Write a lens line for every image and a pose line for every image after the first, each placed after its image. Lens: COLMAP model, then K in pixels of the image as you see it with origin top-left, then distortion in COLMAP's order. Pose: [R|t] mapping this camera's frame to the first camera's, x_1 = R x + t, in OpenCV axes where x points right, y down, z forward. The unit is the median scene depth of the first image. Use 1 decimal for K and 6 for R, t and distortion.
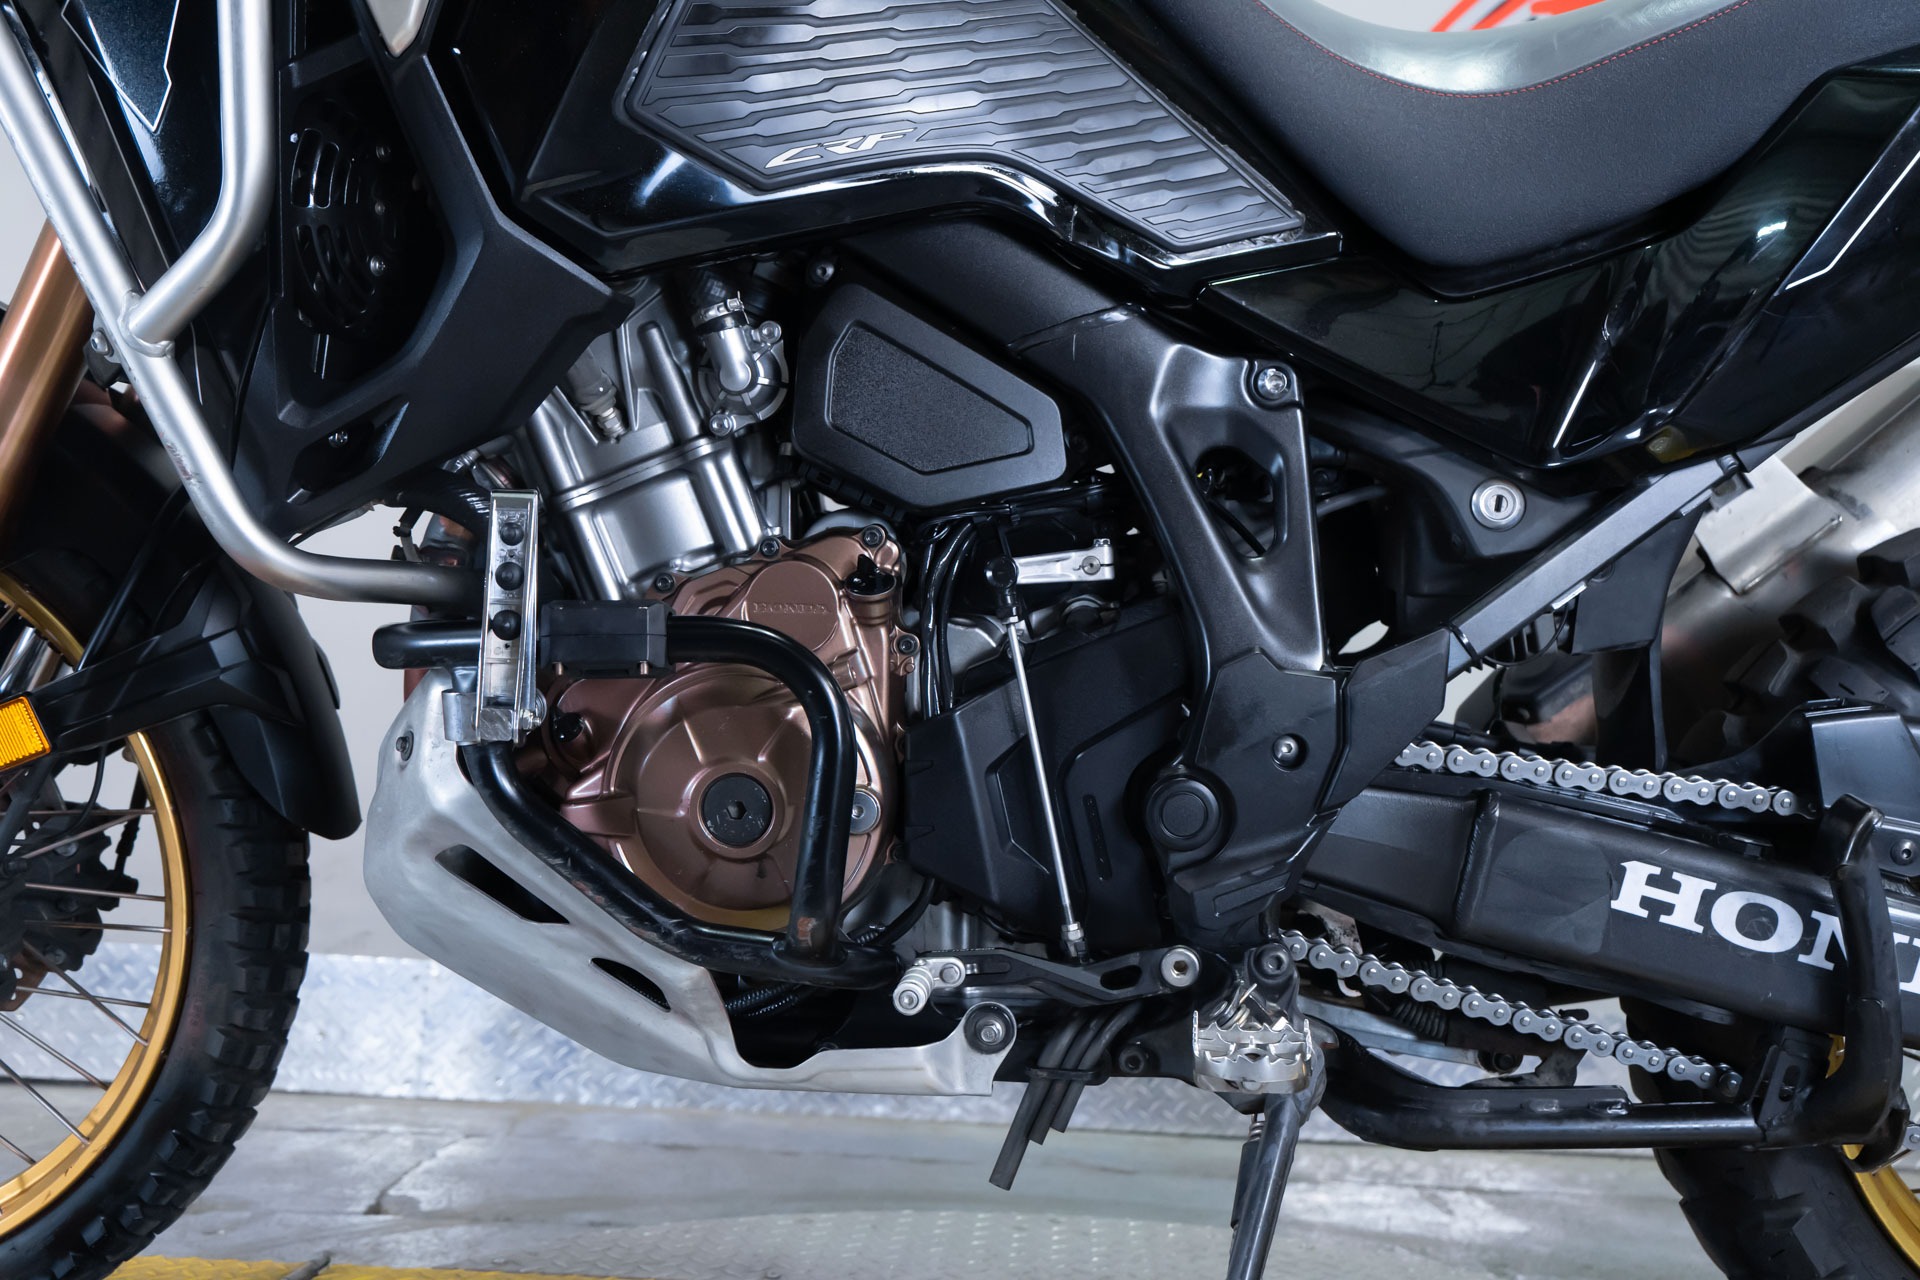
lens RADIAL K [[1826.8, 0, 951.4], [0, 1826.8, 636.4], [0, 0, 1]] dist [-0.001047, 0.009481]
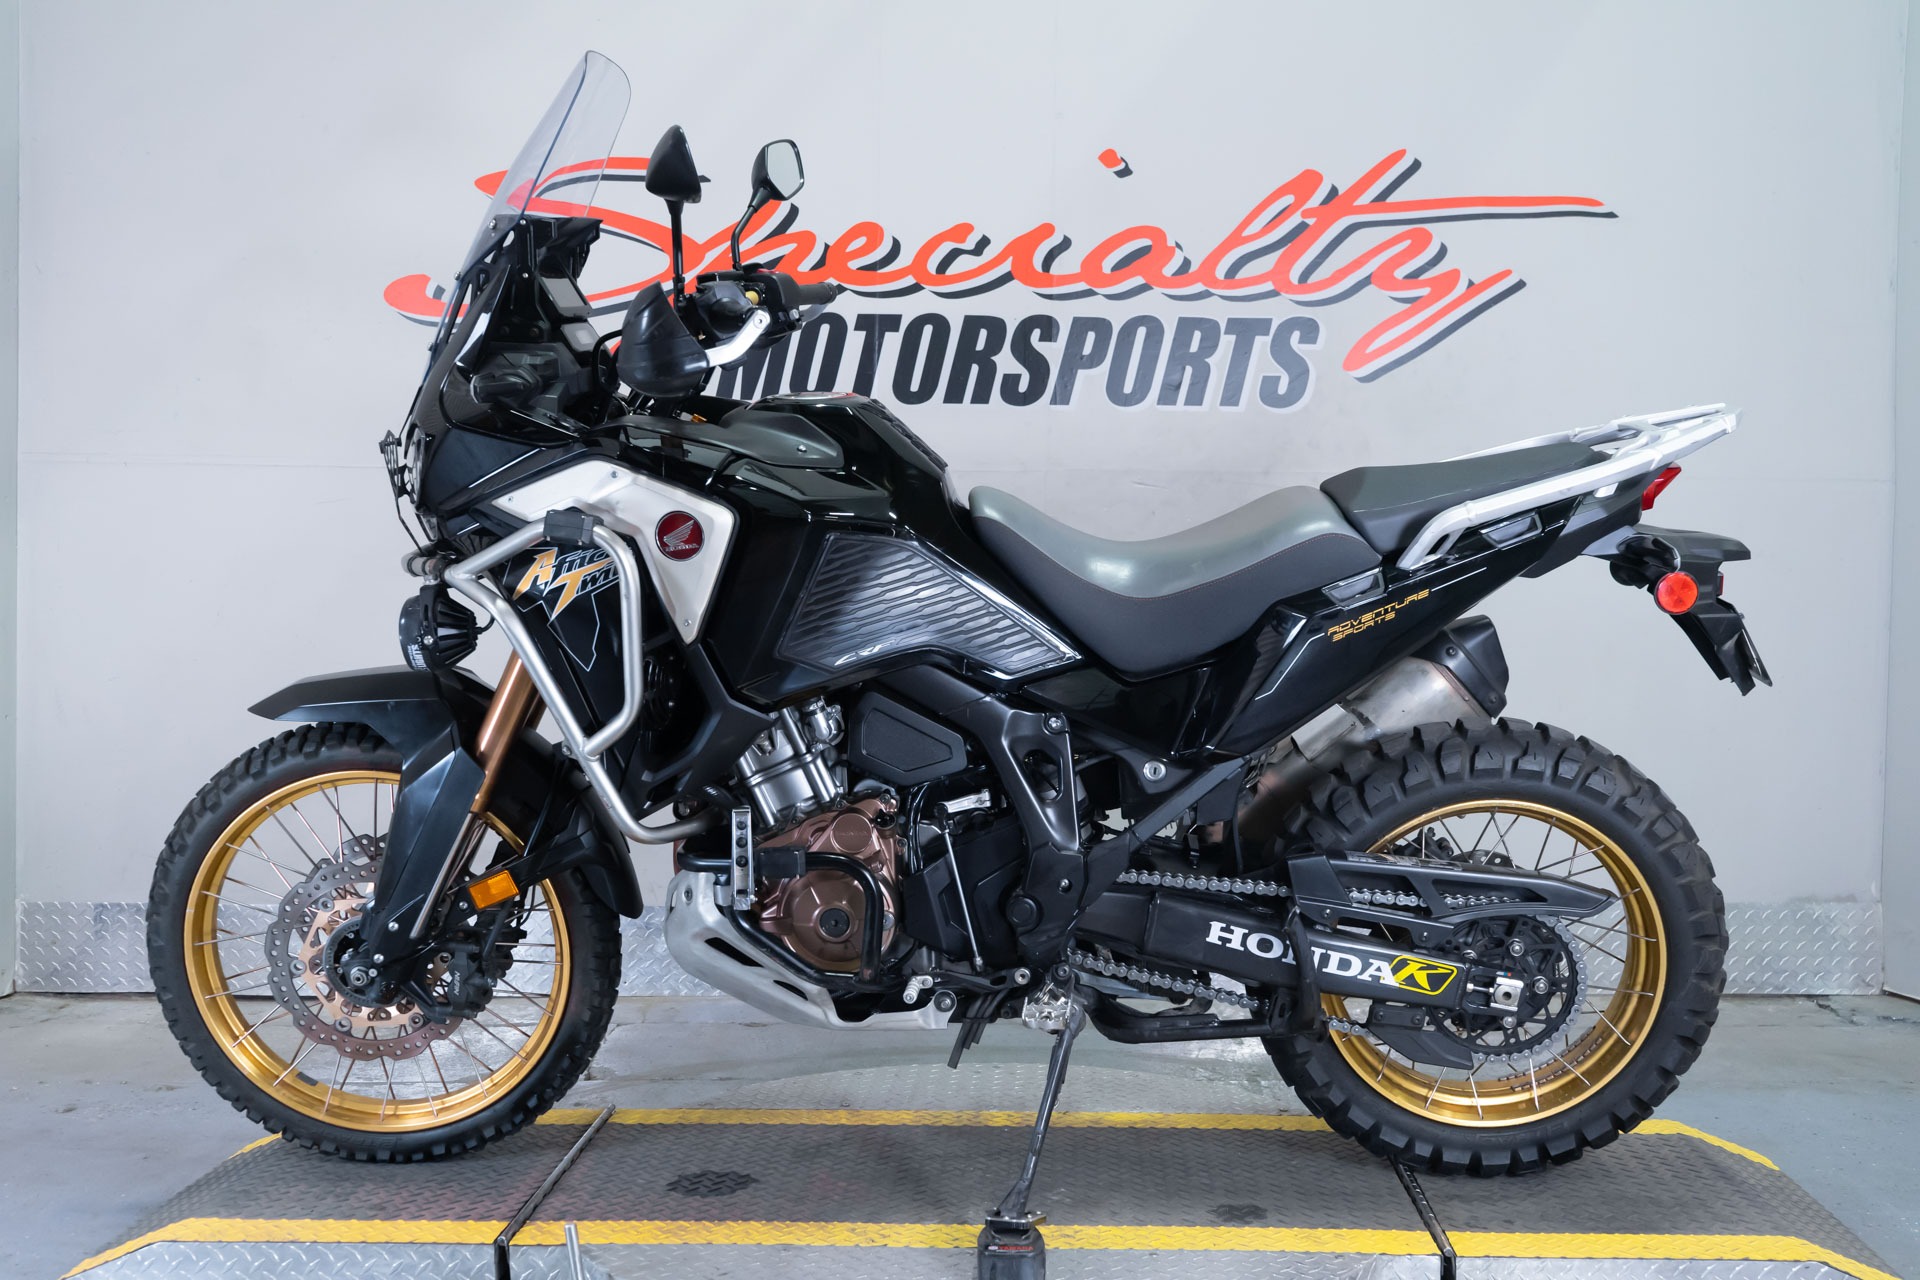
lens RADIAL K [[1930.3, 0, 956.5], [0, 1930.3, 638.1], [0, 0, 1]] dist [0.005999, -0.017086]
pose [[0.998997, -0.044490, 0.005087, 0.043870], [0.043696, 0.993354, 0.106482, -0.508680], [-0.009790, -0.106153, 0.994302, -1.402750]]
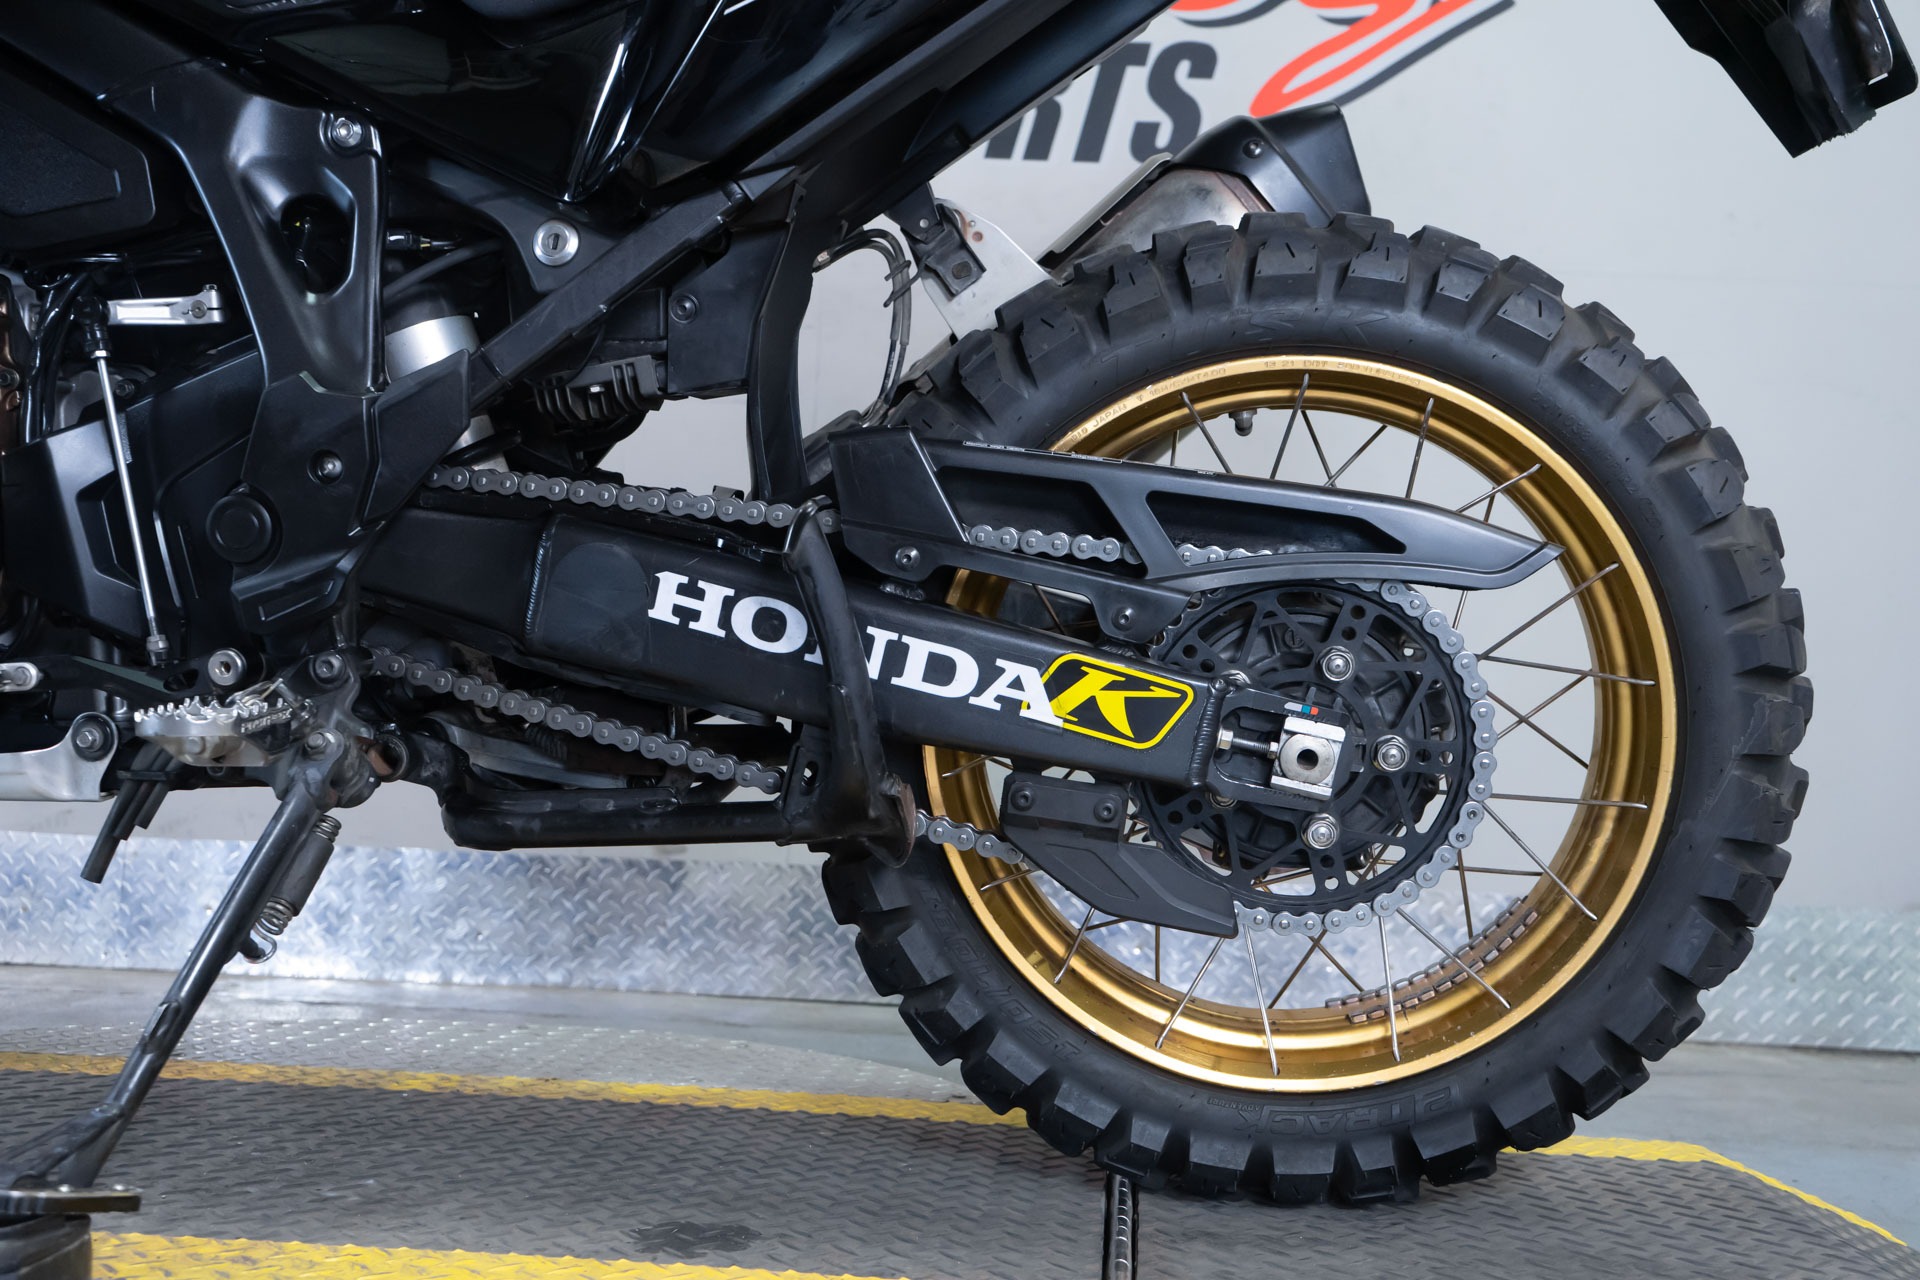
lens RADIAL K [[1826.8, 0, 951.4], [0, 1826.8, 636.4], [0, 0, 1]] dist [-0.001047, 0.009481]
pose [[0.999611, -0.005126, -0.027426, 0.558244], [0.005247, 0.999977, 0.004346, 0.154022], [0.027403, -0.004488, 0.999614, -0.060245]]
